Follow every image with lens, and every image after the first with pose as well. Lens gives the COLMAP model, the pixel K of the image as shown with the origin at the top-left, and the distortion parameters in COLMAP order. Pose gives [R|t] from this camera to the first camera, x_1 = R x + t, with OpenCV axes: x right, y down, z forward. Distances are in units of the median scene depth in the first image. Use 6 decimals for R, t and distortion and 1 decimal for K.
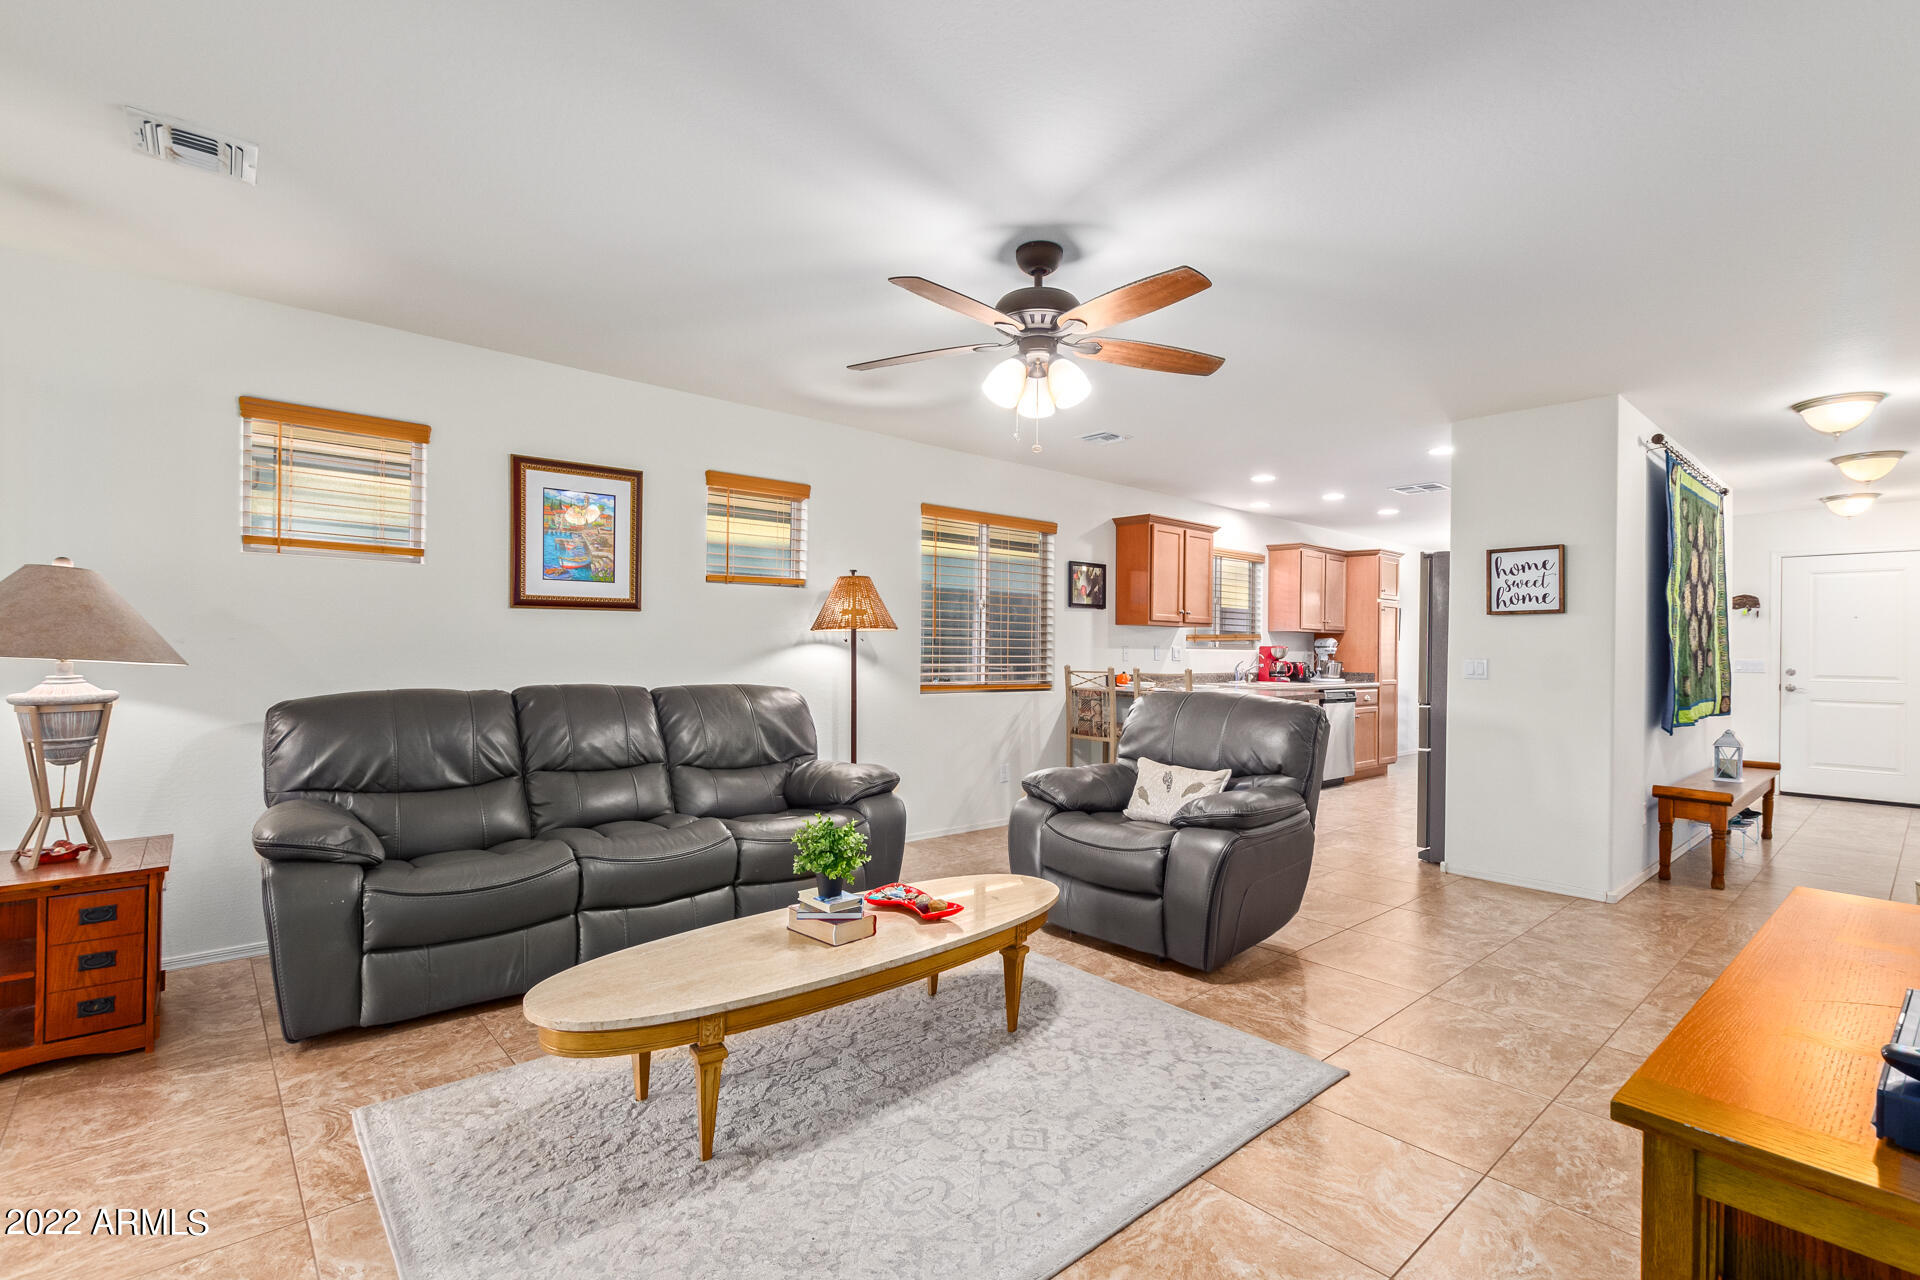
lens RADIAL K [[892.8, 0, 952.4], [0, 892.8, 638.6], [0, 0, 1]] dist [0.004271, -0.000491]
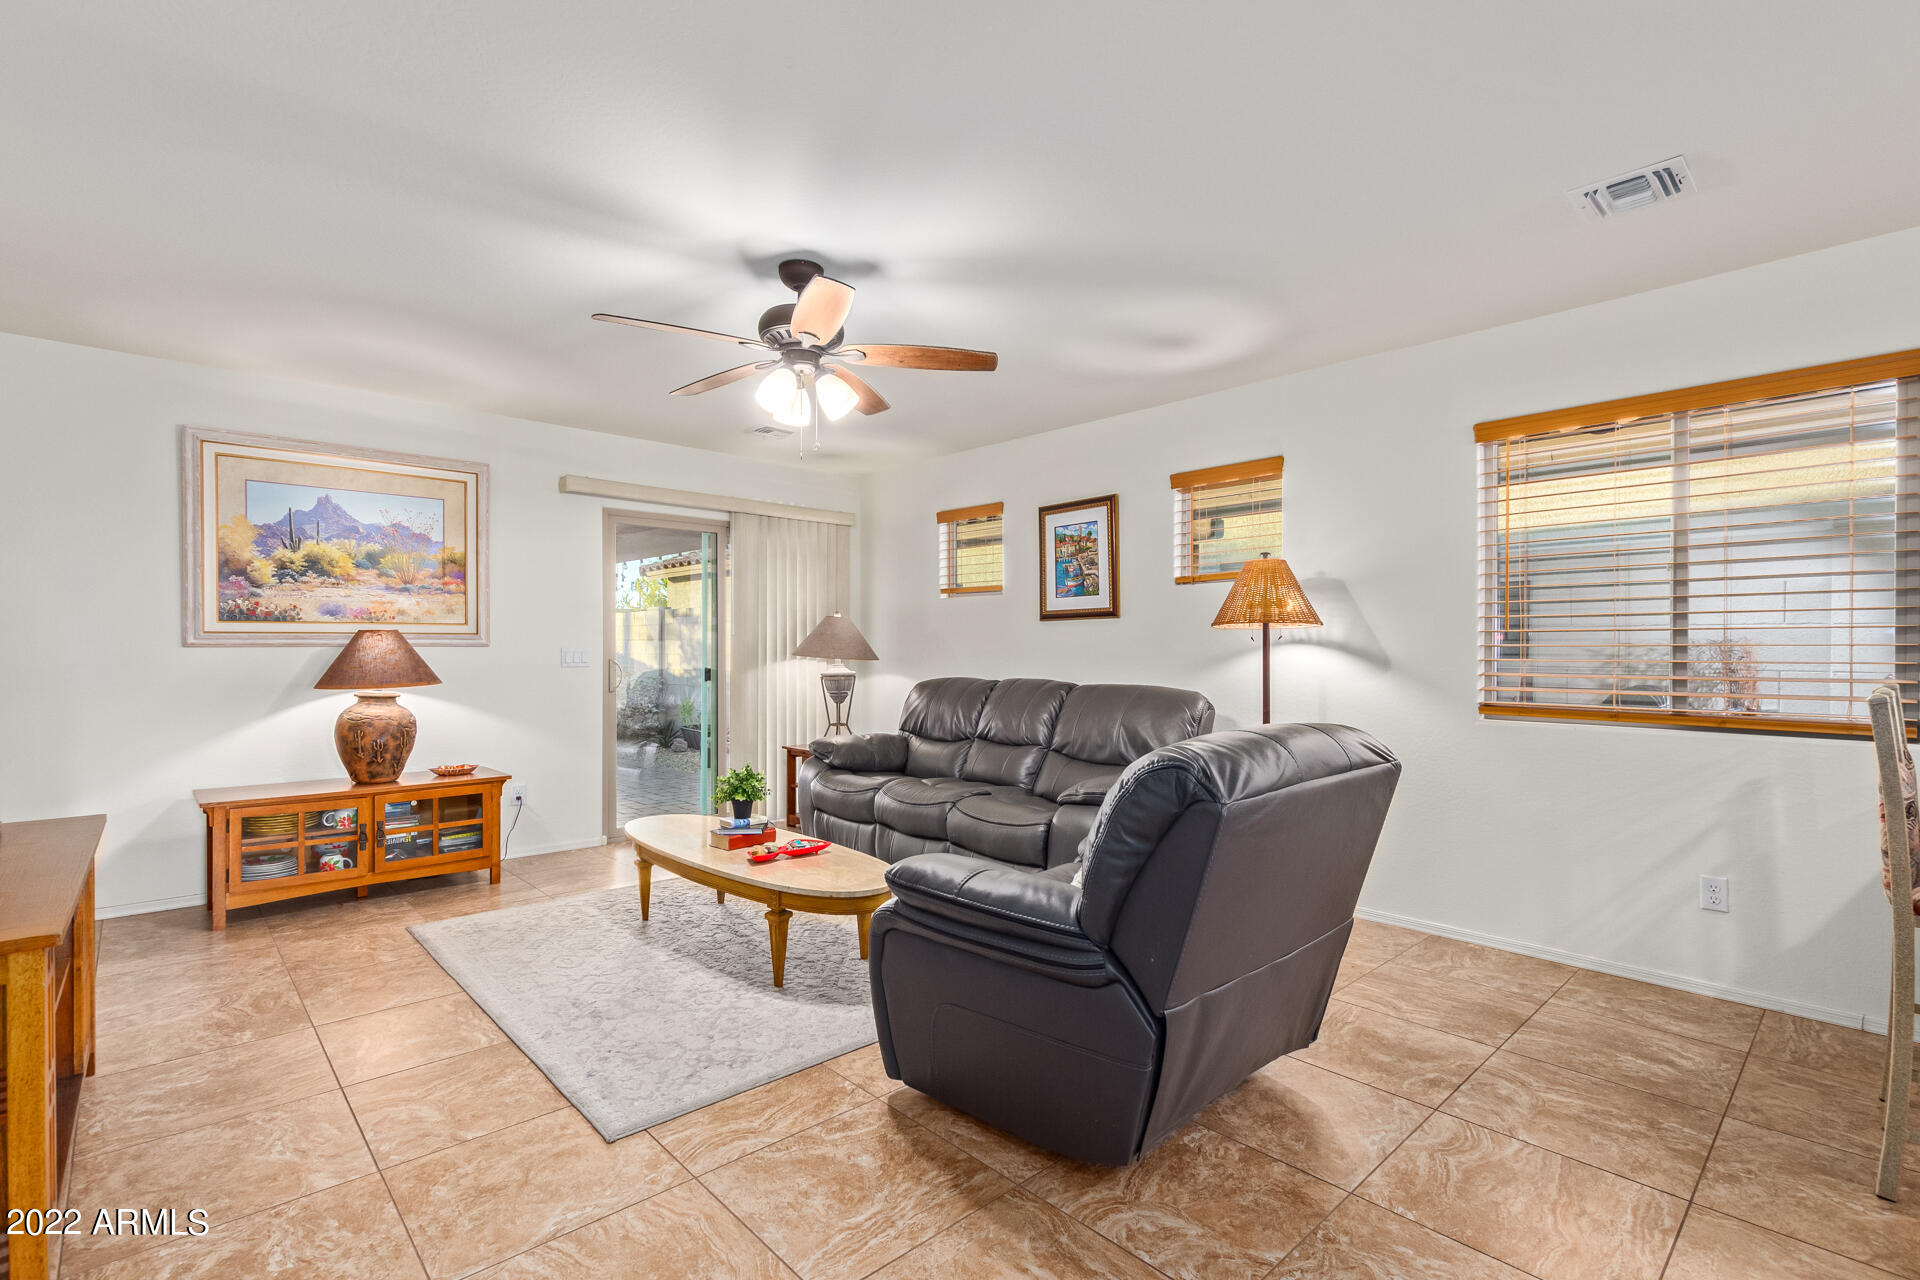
lens RADIAL K [[892.8, 0, 962.7], [0, 892.8, 643.1], [0, 0, 1]] dist [0.004271, -0.000491]
pose [[0.014968, -0.020558, -0.999677, 1.025643], [0.006685, 0.999768, -0.020460, 0.030431], [0.999866, -0.006376, 0.015102, 1.045734]]
